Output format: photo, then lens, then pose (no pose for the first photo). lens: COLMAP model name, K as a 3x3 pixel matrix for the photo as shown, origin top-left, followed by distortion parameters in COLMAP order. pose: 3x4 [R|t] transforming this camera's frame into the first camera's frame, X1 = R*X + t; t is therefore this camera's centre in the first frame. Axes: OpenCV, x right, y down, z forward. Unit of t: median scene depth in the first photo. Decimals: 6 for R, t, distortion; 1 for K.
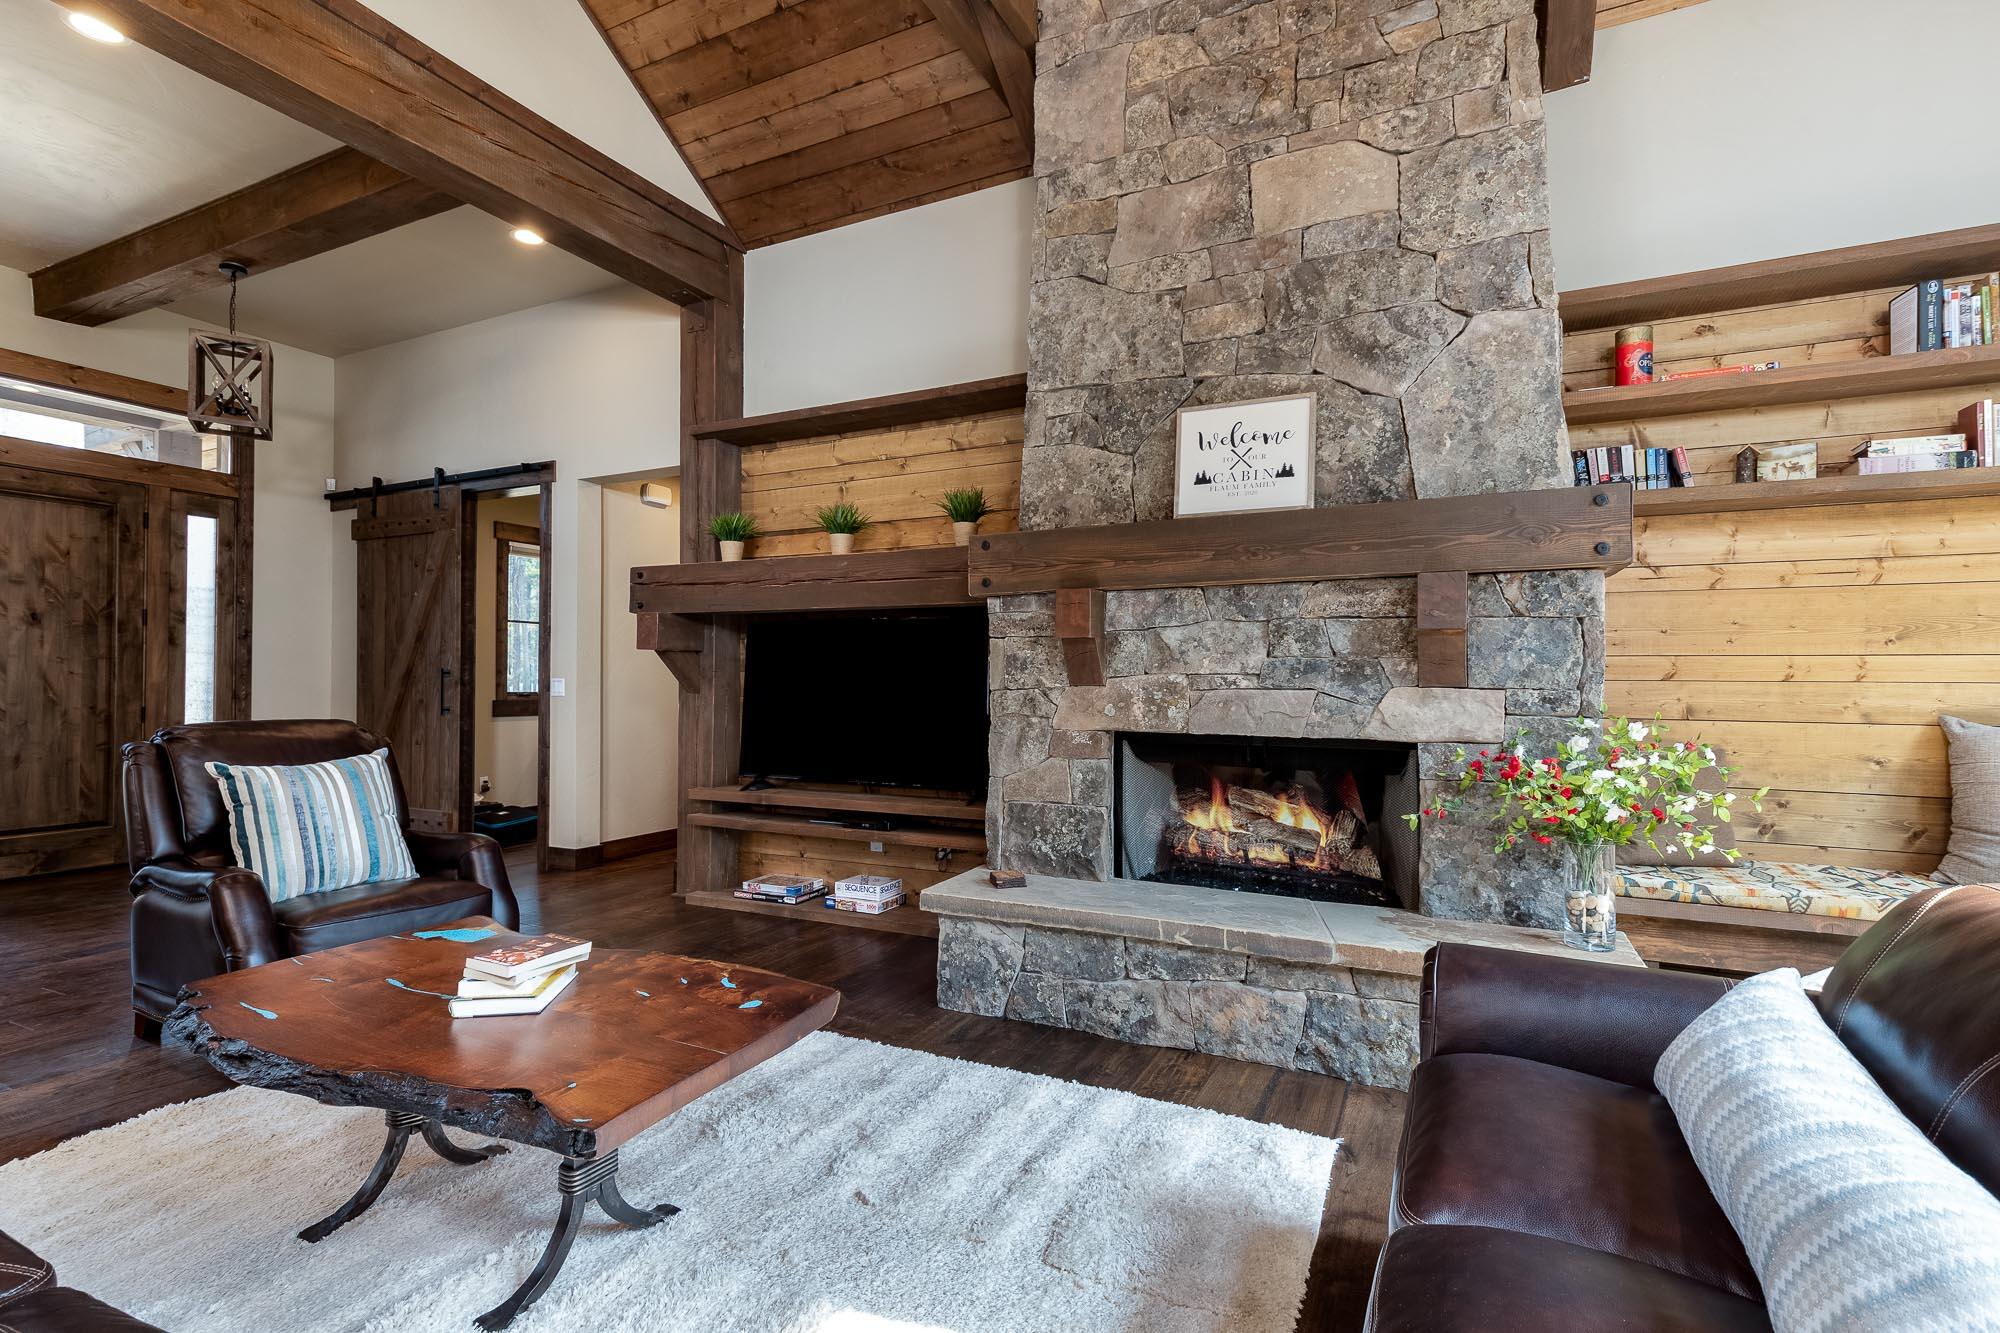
lens RADIAL K [[887.7, 0, 1005.5], [0, 887.7, 673.7], [0, 0, 1]] dist [0.000006, -0.000153]
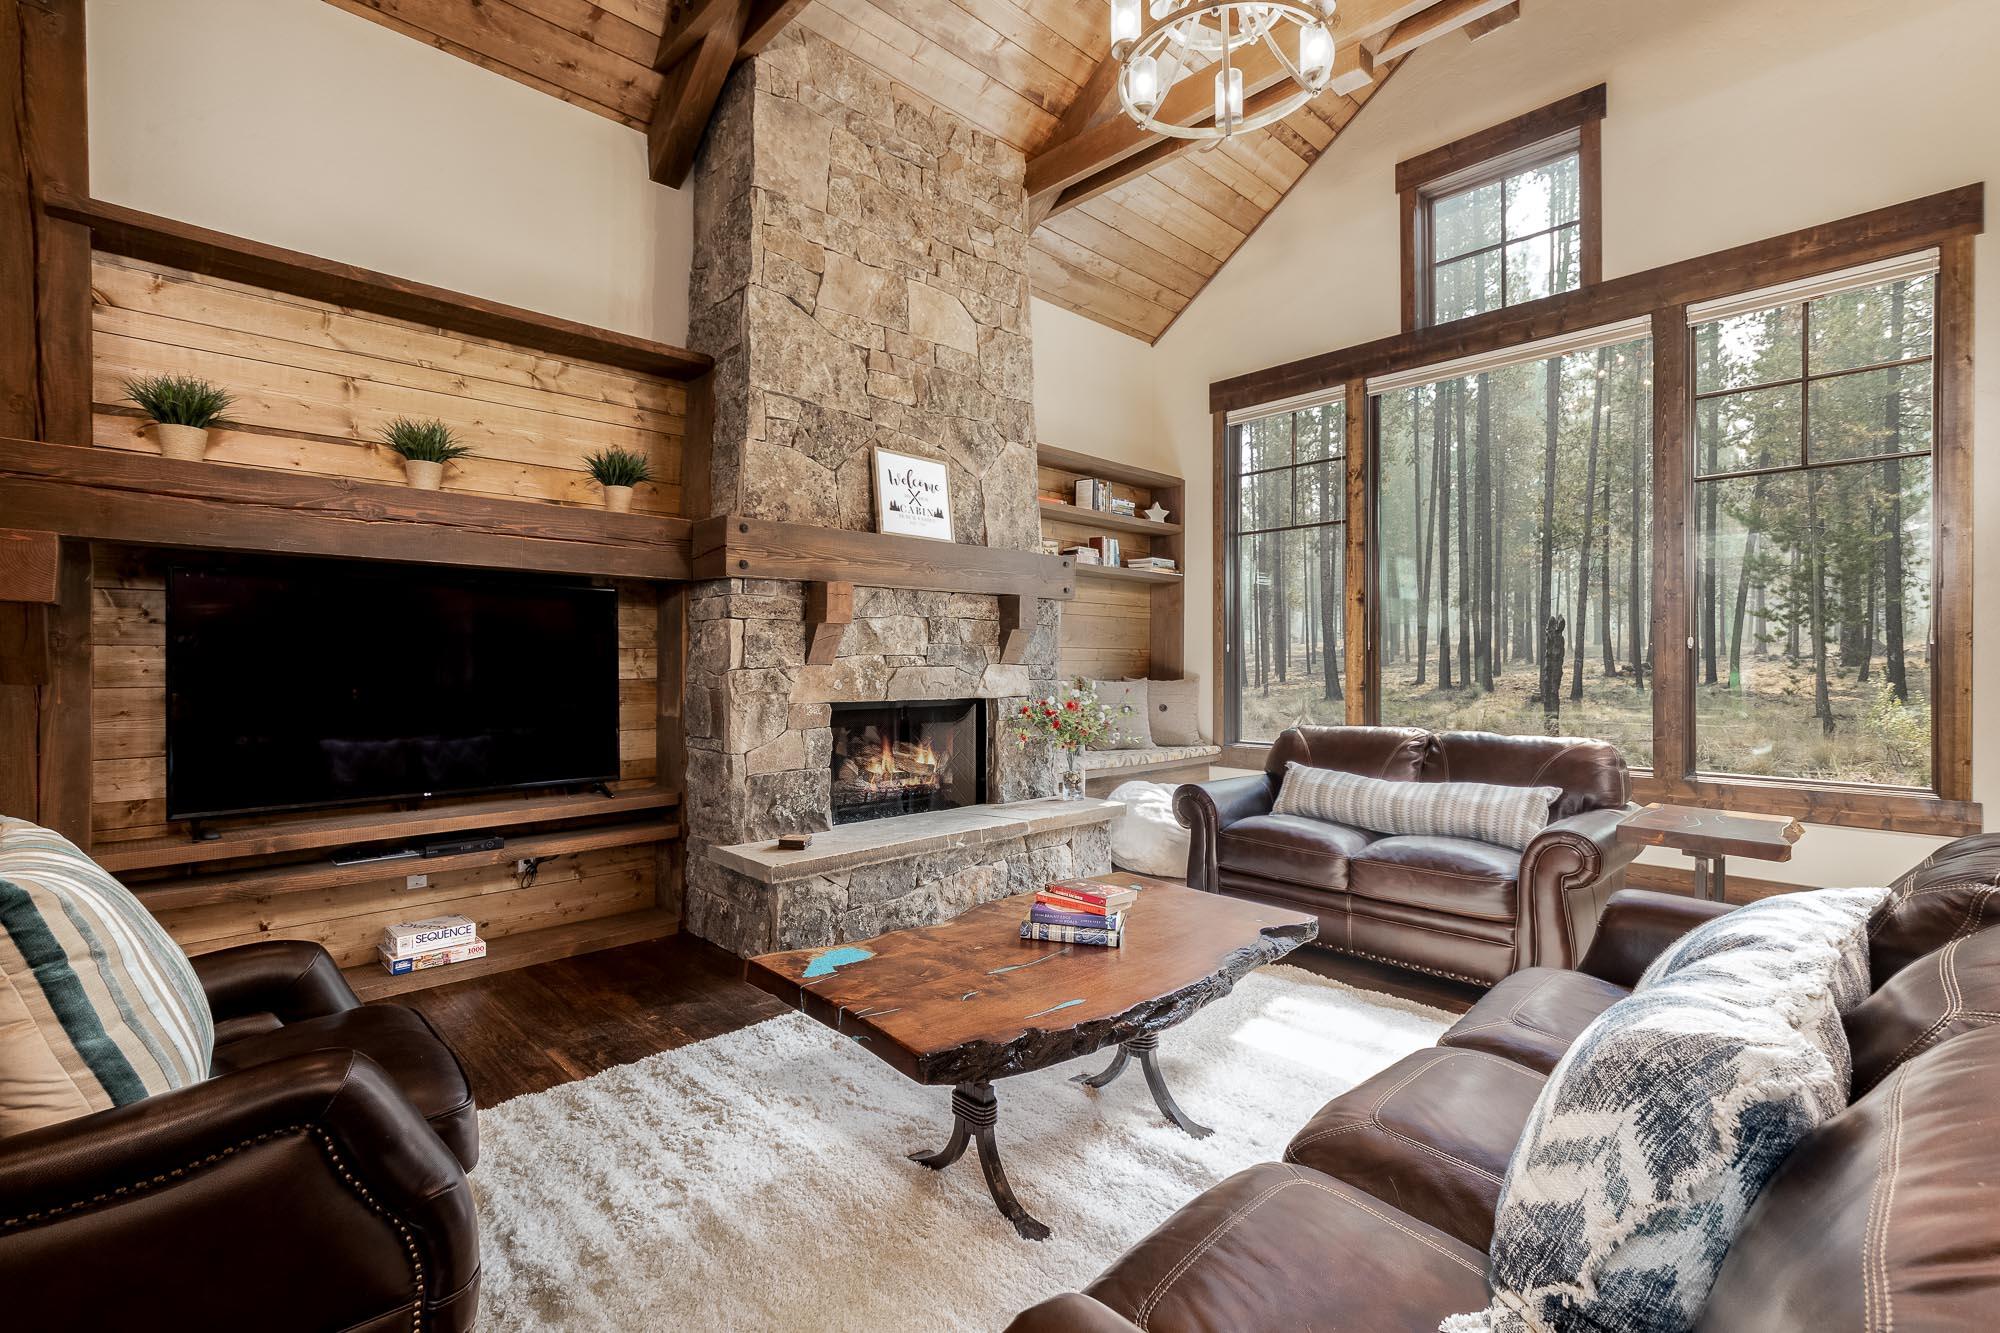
lens RADIAL K [[878.5, 0, 993.6], [0, 878.5, 664.7], [0, 0, 1]] dist [0.000078, -0.000124]
pose [[0.353863, -0.005944, 0.935278, -0.928283], [-0.007727, 0.999927, 0.009278, 0.001437], [-0.935265, -0.010510, 0.353791, 0.393742]]
